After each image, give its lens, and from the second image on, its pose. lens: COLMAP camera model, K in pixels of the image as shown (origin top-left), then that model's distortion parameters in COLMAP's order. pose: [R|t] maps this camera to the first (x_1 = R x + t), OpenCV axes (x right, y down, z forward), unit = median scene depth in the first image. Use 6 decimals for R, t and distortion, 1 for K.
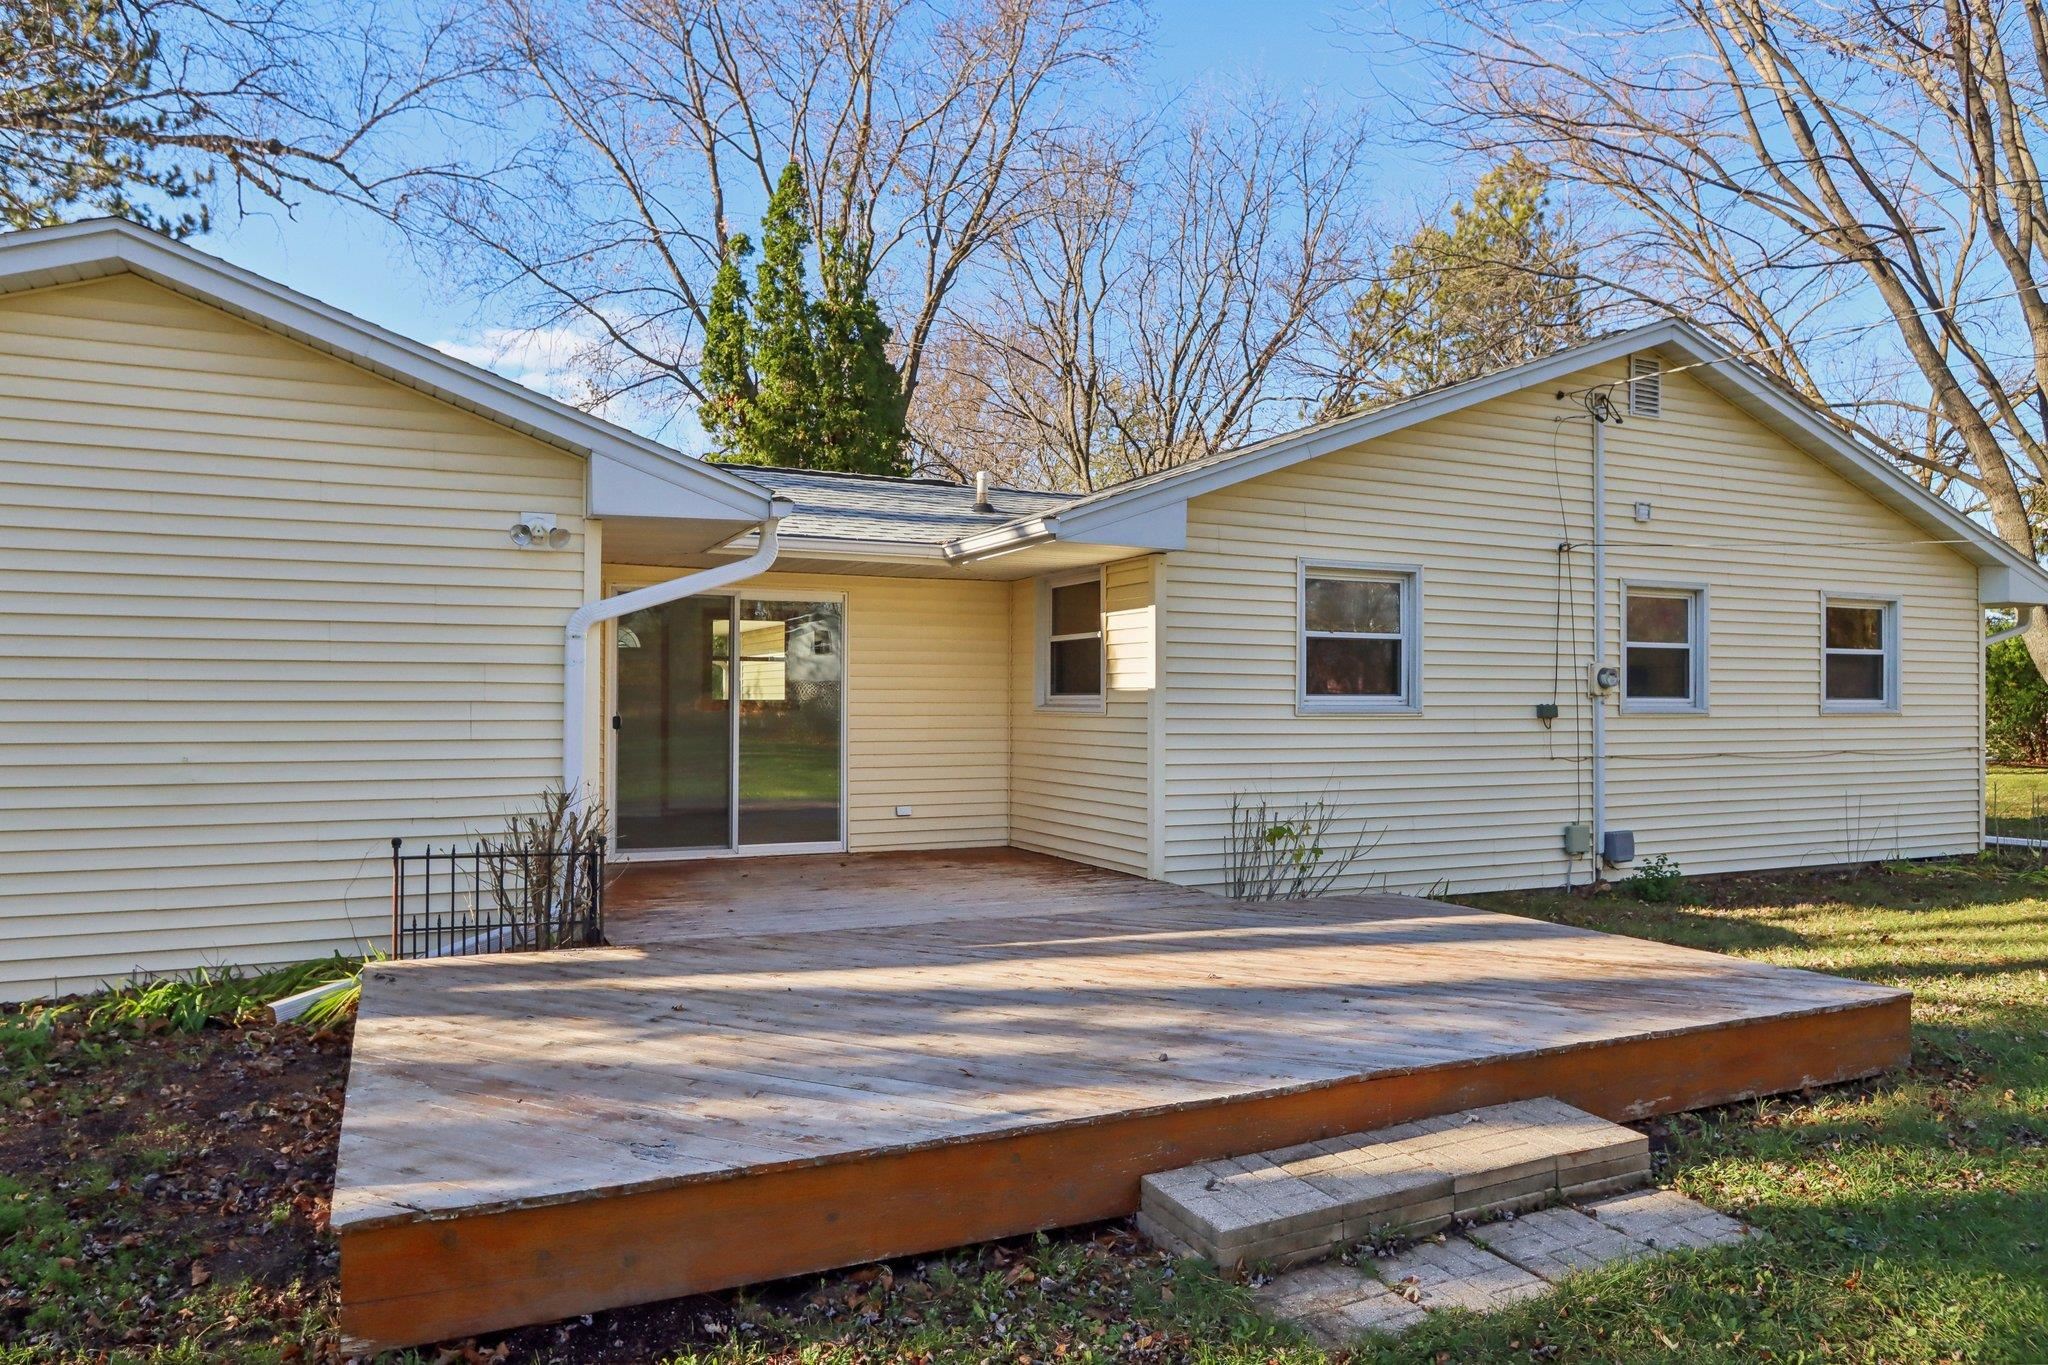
lens RADIAL K [[1281.3, 0, 962.5], [0, 1281.3, 693.5], [0, 0, 1]] dist [-0.002748, 0.000224]
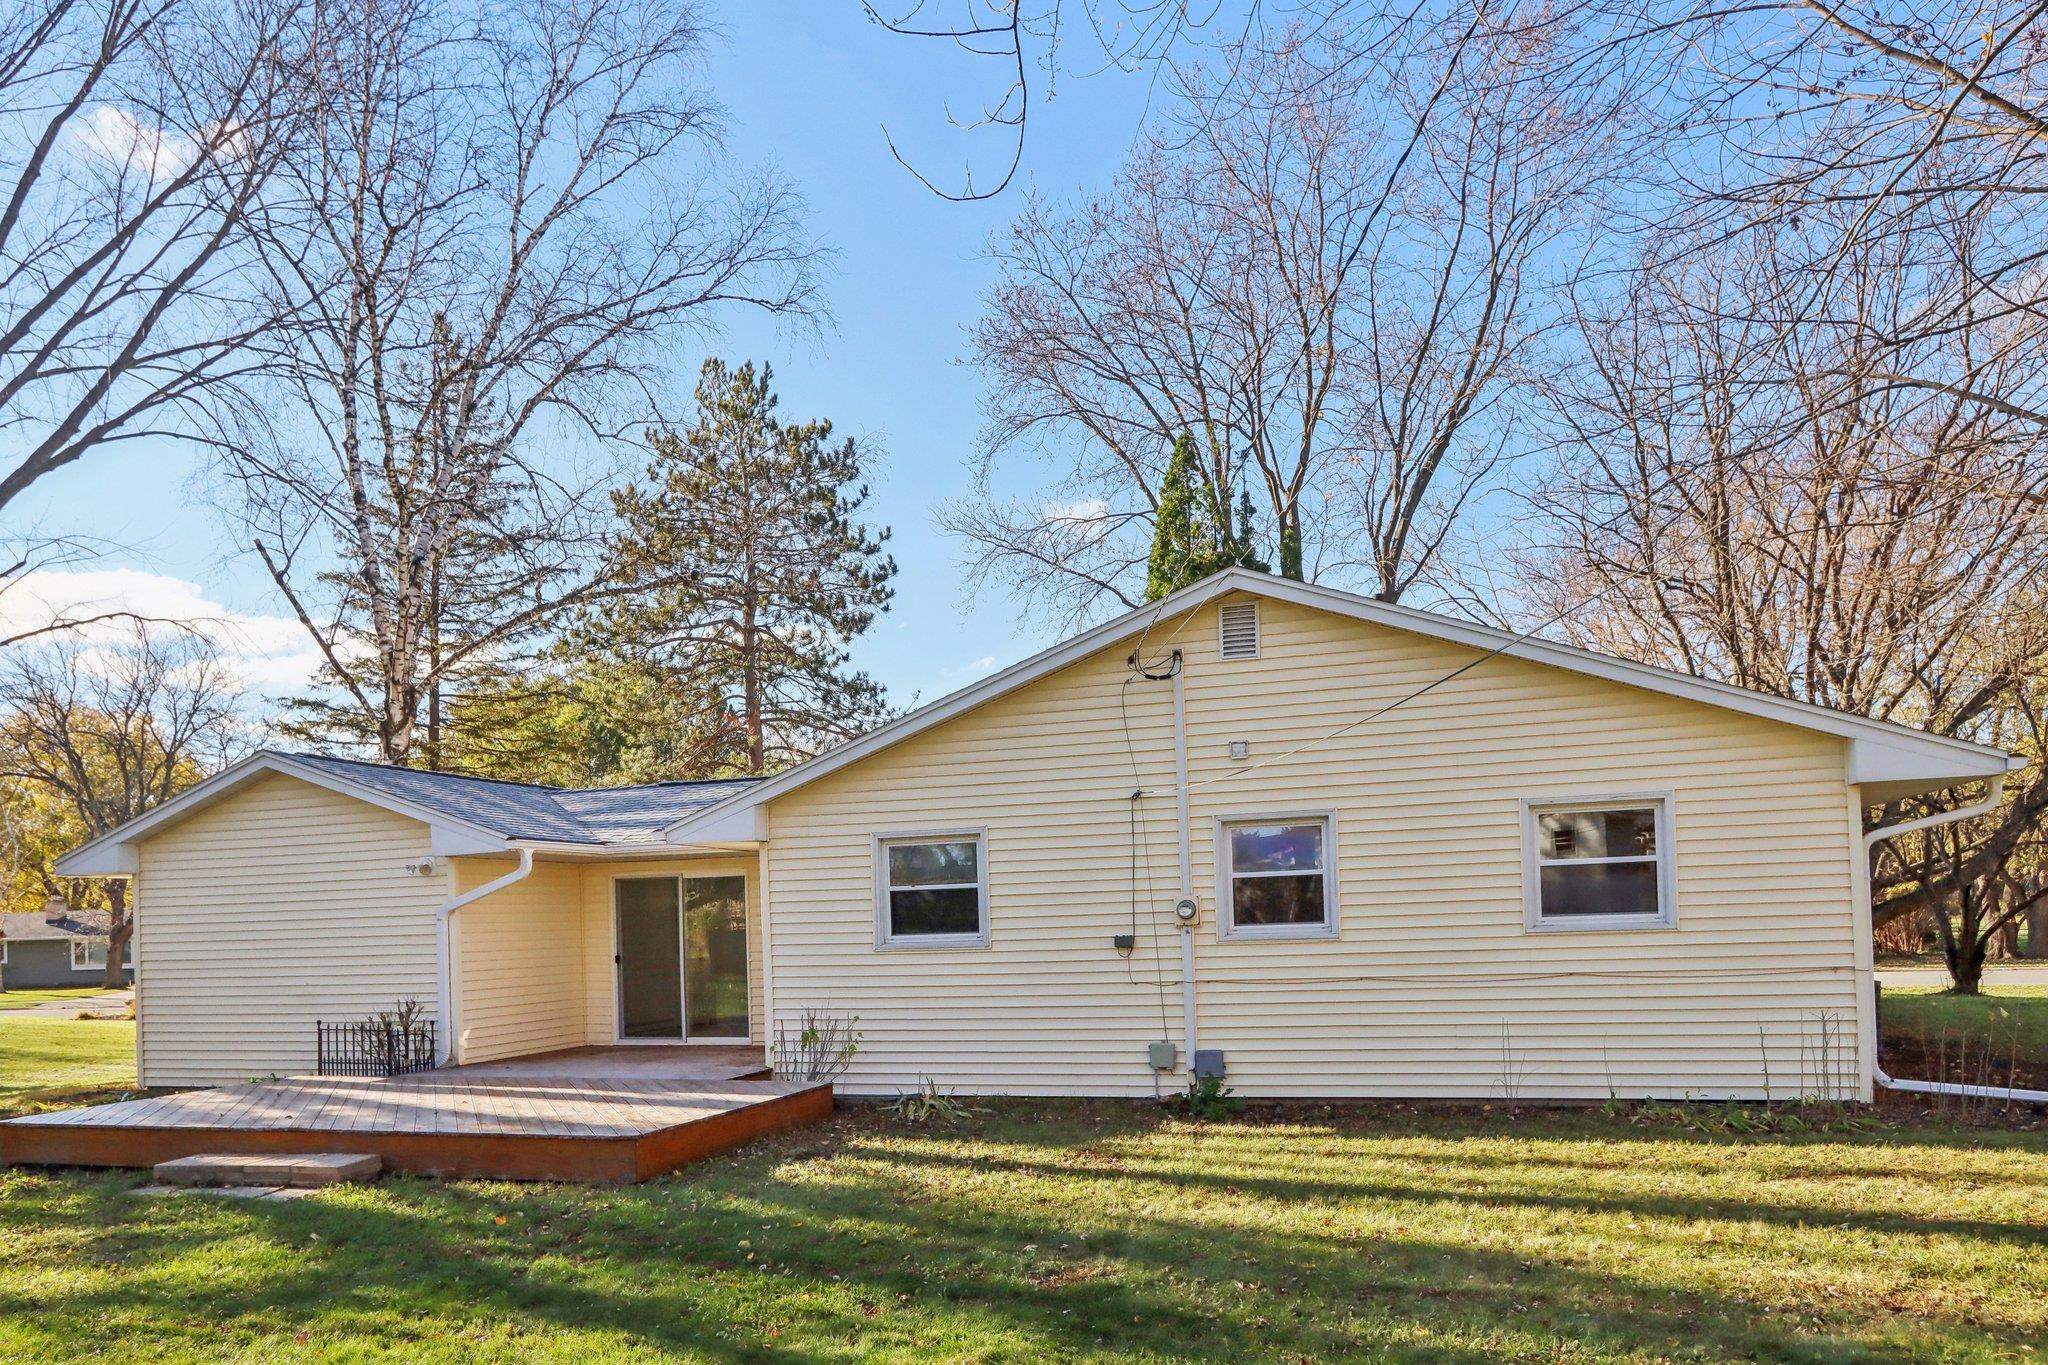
lens RADIAL K [[1331.8, 0, 932.1], [0, 1331.8, 907.2], [0, 0, 1]] dist [-0.005100, -0.000335]
pose [[0.741263, -0.035085, -0.670297, 1.115444], [0.038377, 0.999215, -0.009862, -0.011056], [0.670116, -0.018414, 0.742028, 0.011287]]
